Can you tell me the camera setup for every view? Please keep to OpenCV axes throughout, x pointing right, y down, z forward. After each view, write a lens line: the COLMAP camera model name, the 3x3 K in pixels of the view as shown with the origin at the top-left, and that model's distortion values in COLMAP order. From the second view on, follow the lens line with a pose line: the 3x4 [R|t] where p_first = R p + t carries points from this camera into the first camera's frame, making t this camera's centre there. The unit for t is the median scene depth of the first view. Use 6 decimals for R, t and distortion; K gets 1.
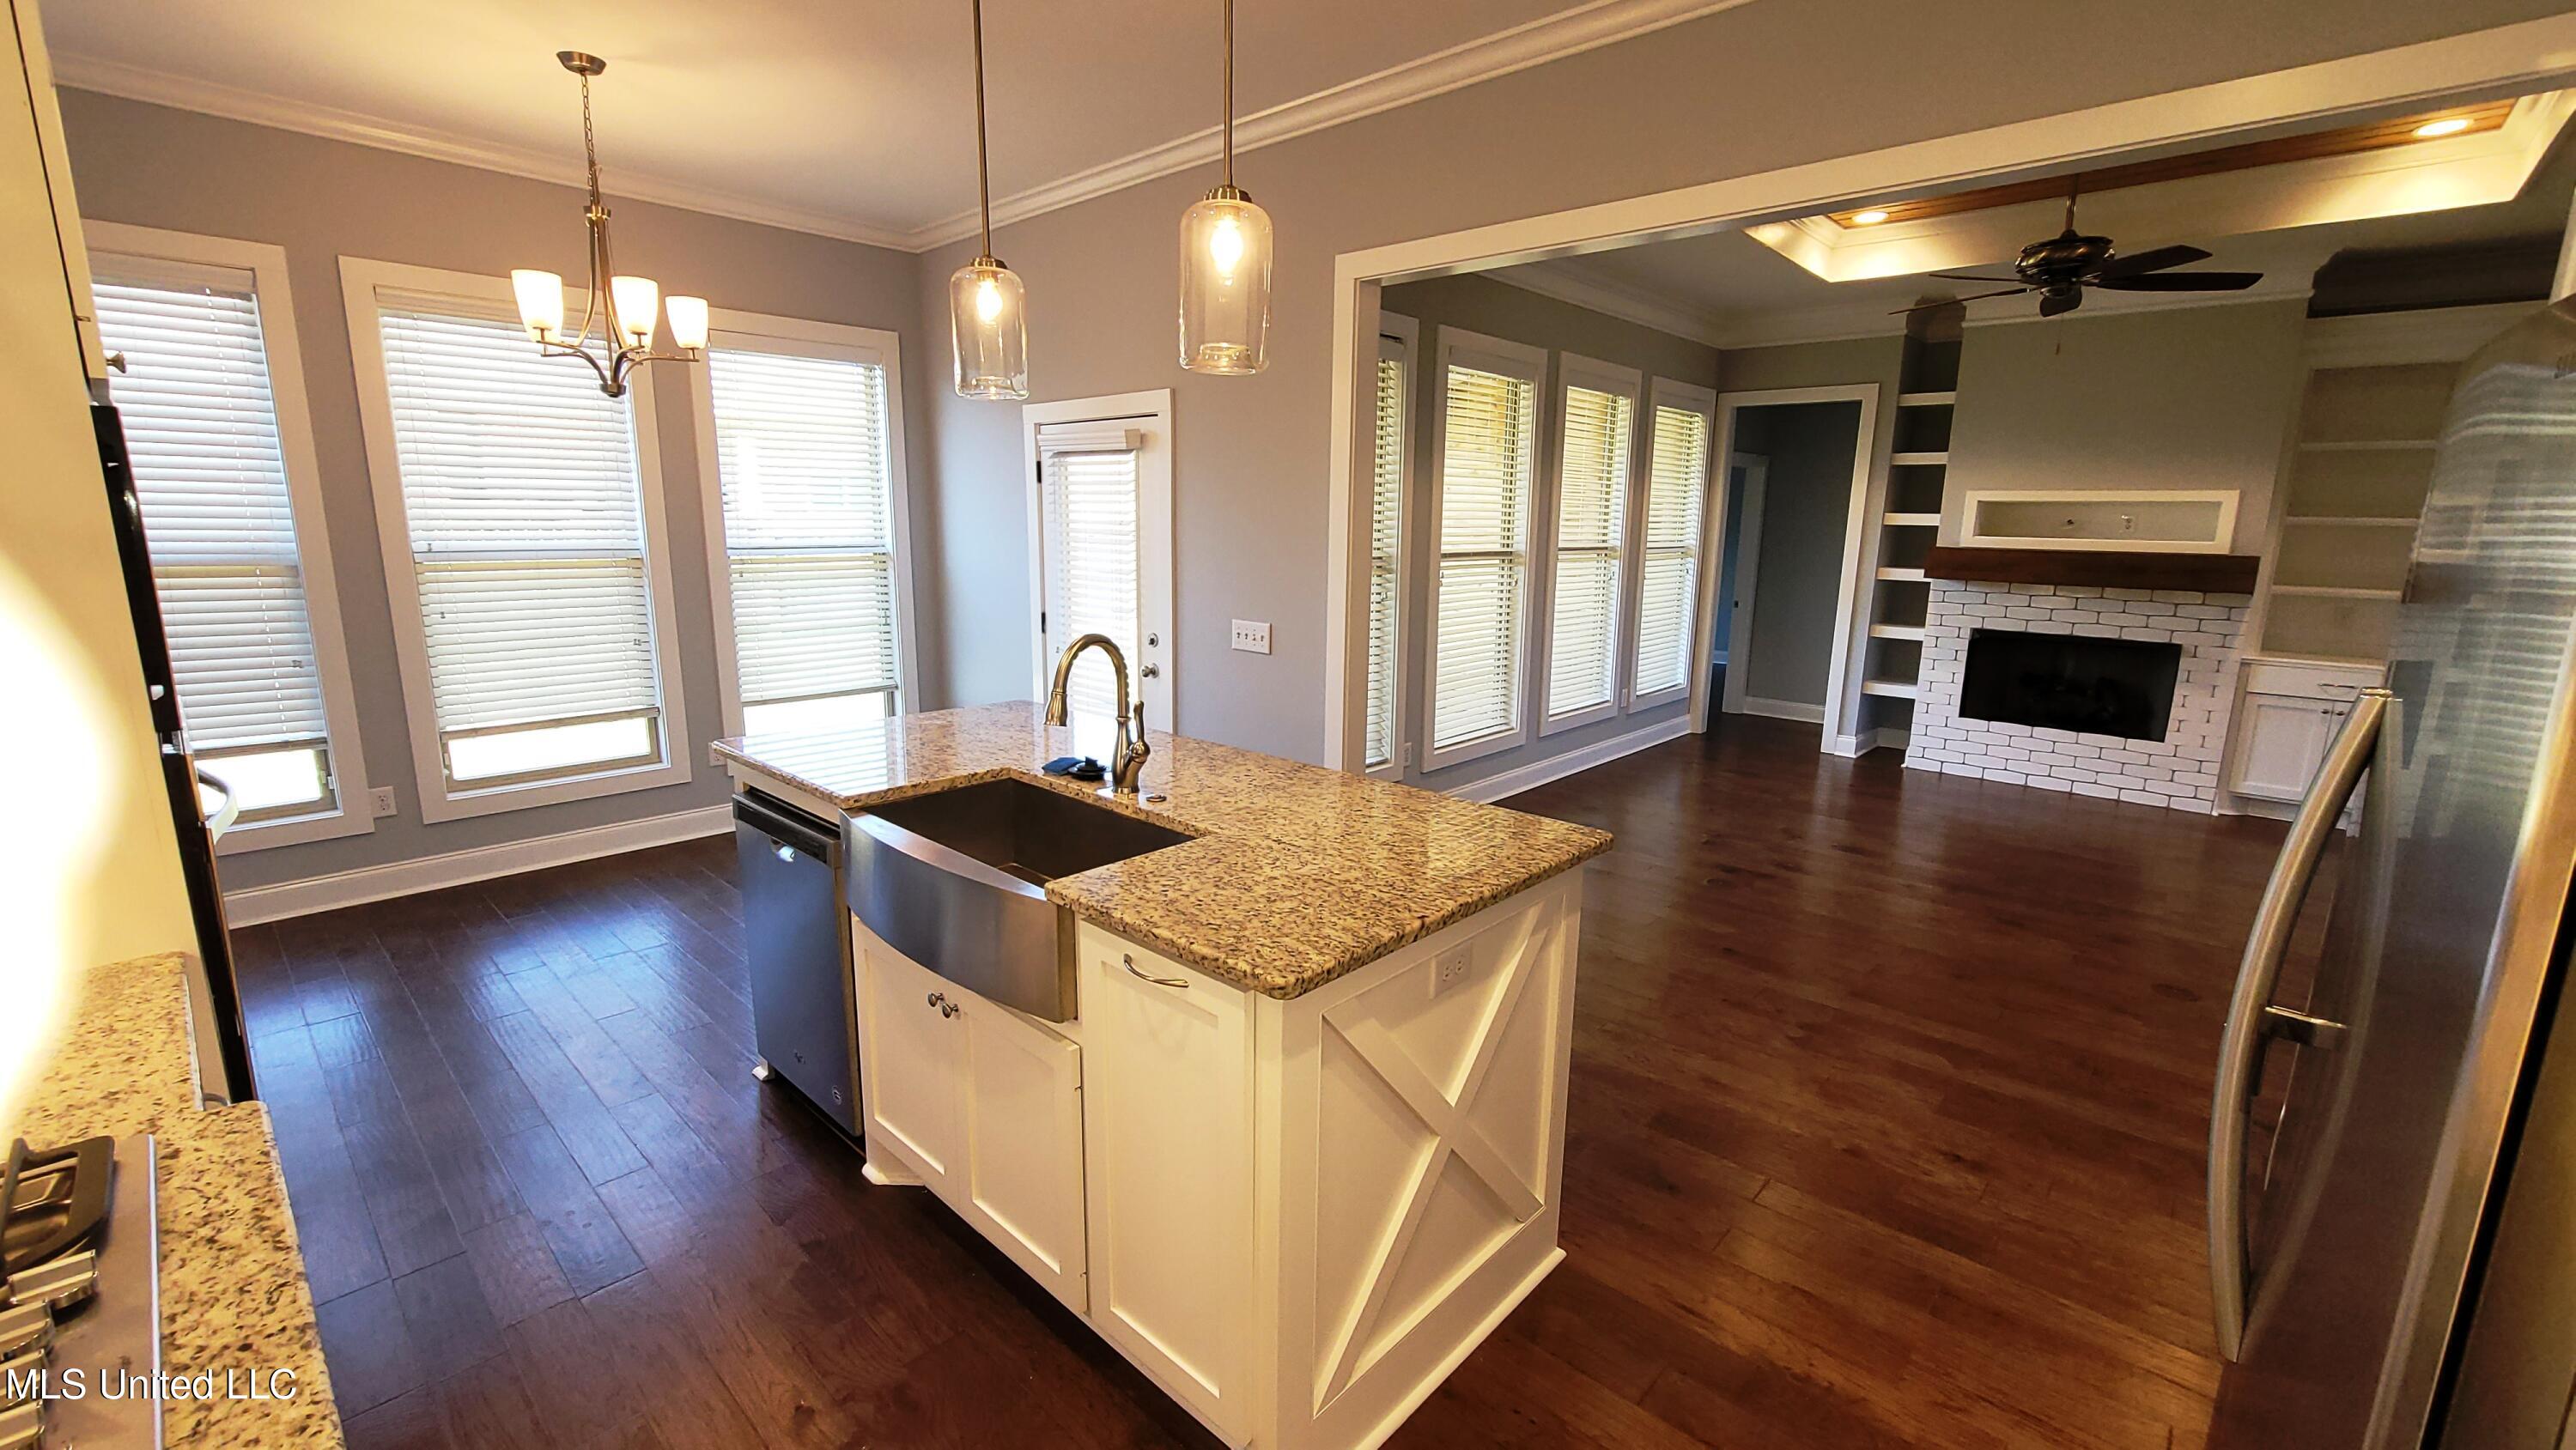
lens RADIAL K [[1059.4, 0, 1287.3], [0, 1059.4, 716.9], [0, 0, 1]] dist [-0.001606, 0.000500]
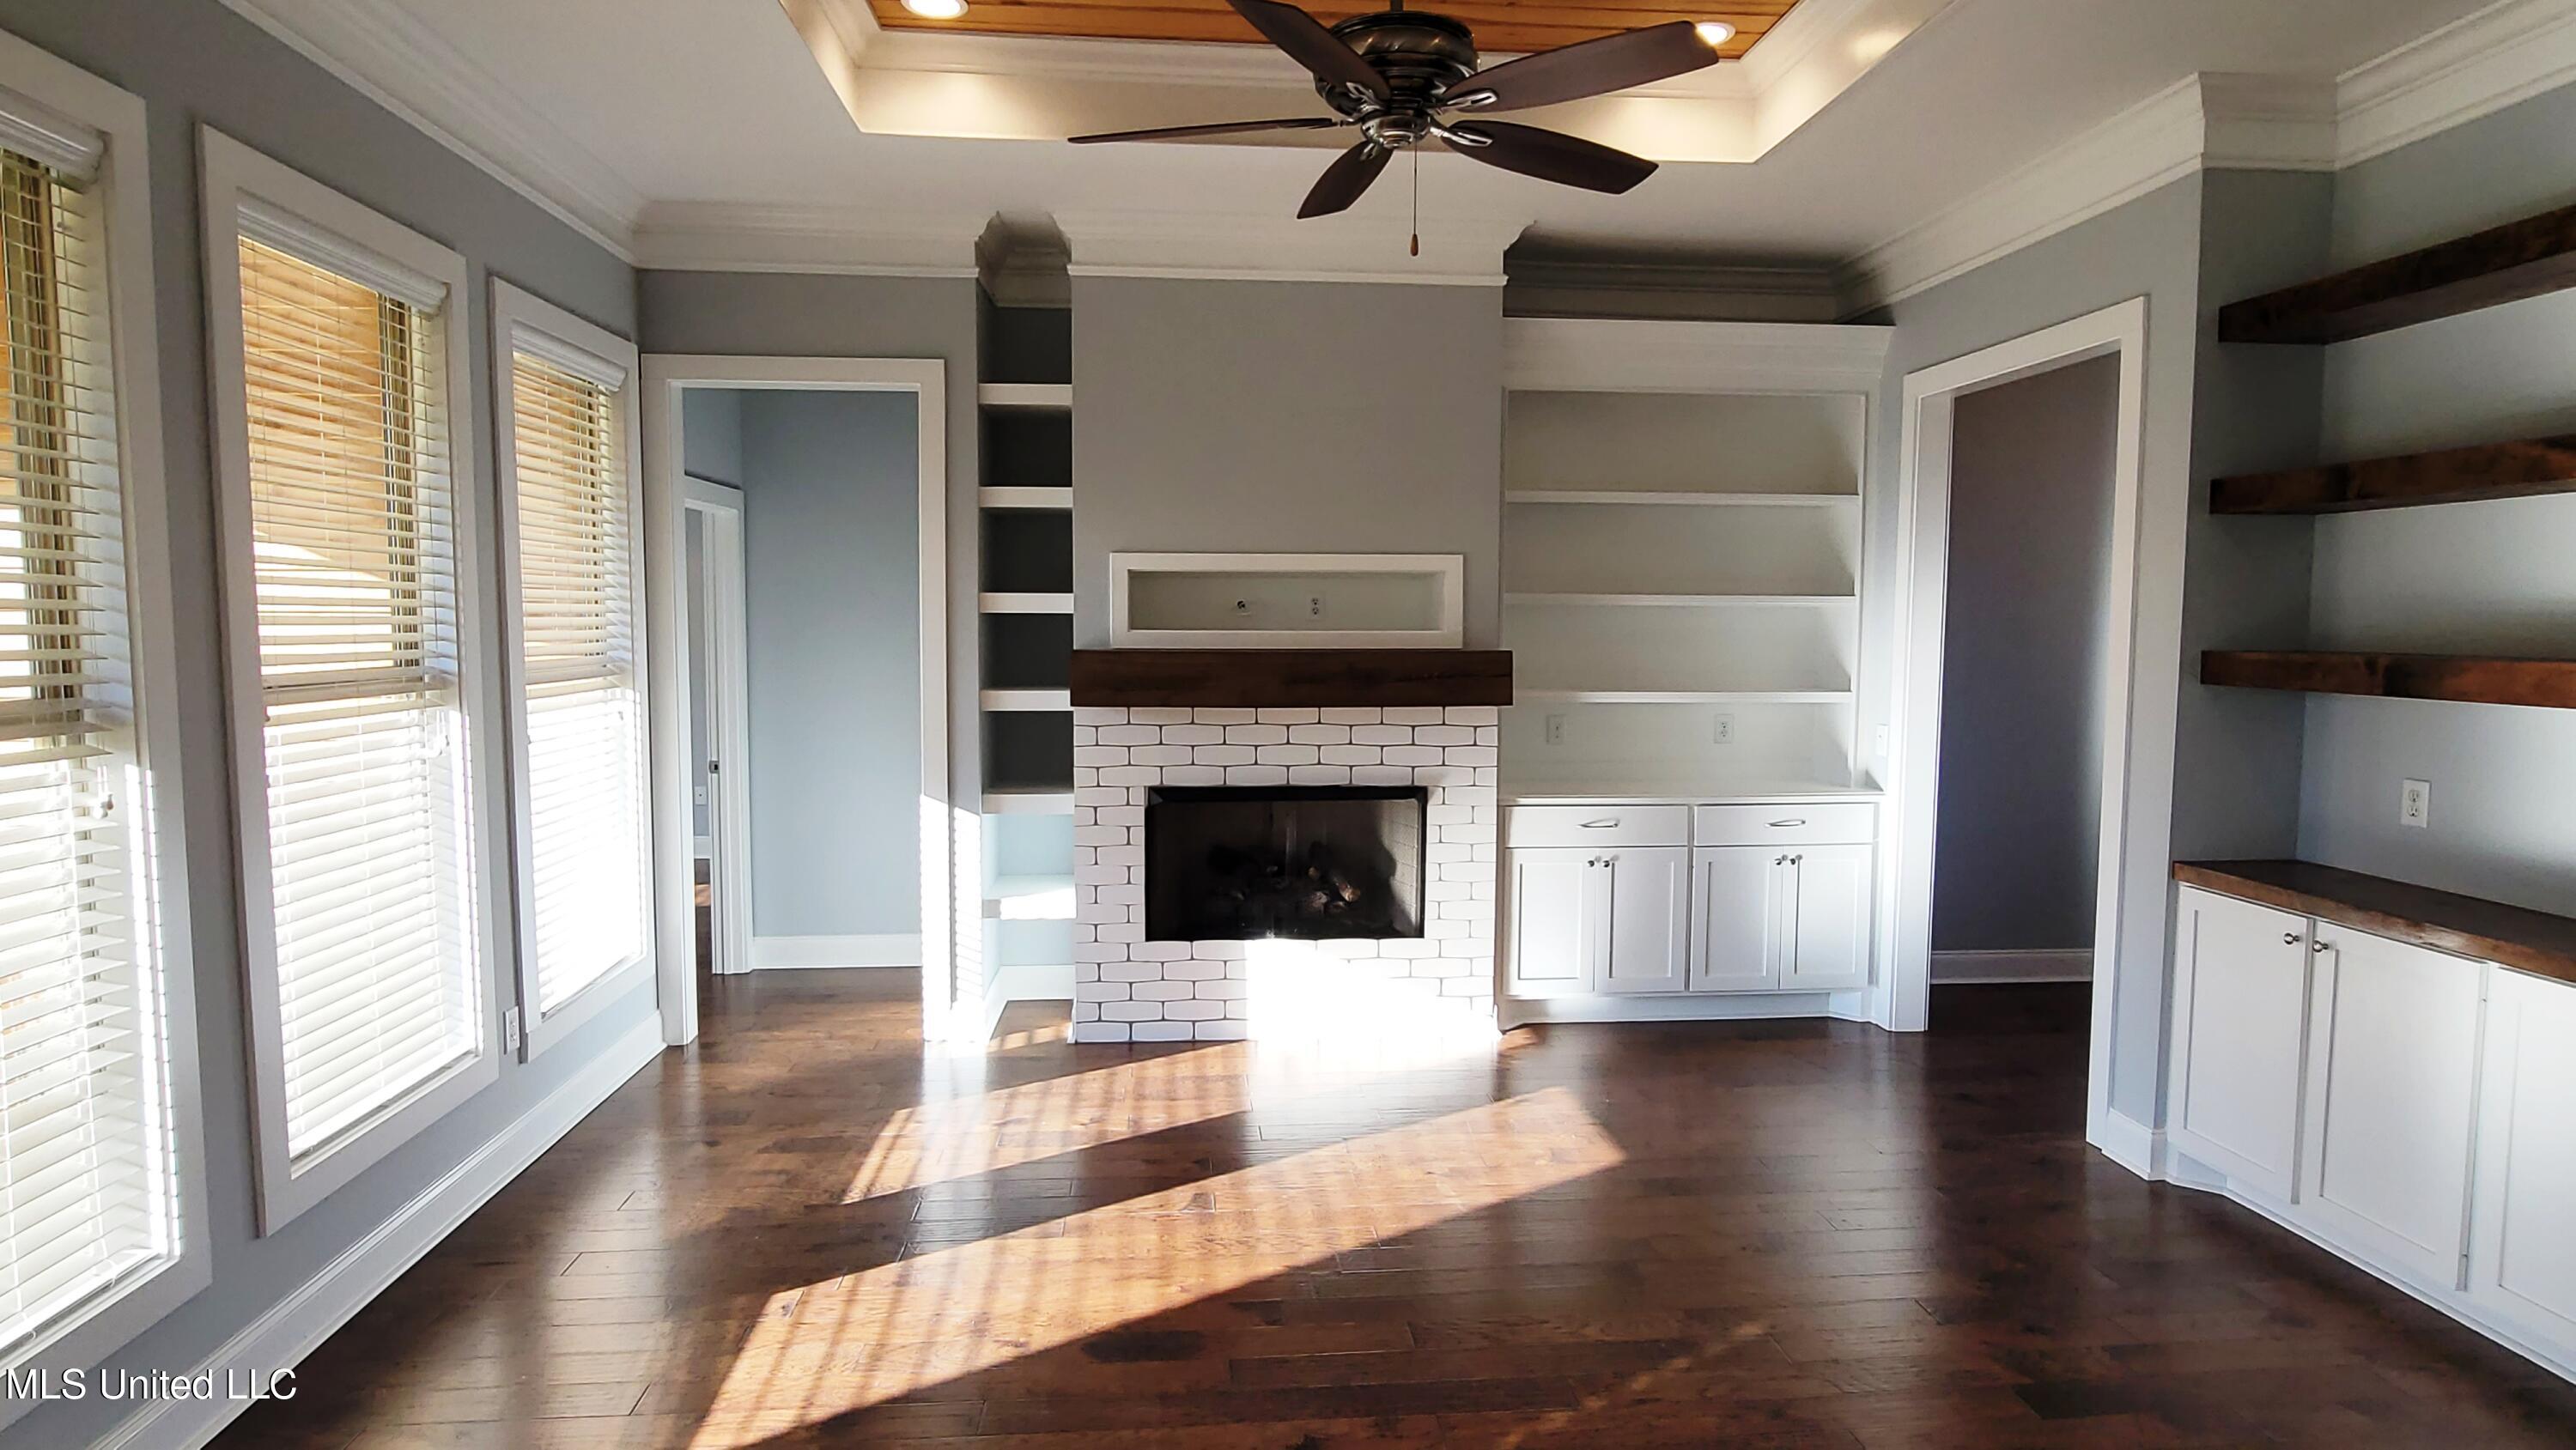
lens RADIAL K [[1404.3, 0, 1285.8], [0, 1404.3, 706.7], [0, 0, 1]] dist [-0.000074, -0.000111]
pose [[0.671881, -0.060225, 0.738207, 0.132208], [0.150430, 0.987011, -0.056392, -0.072023], [-0.725222, 0.148937, 0.672214, 0.420797]]
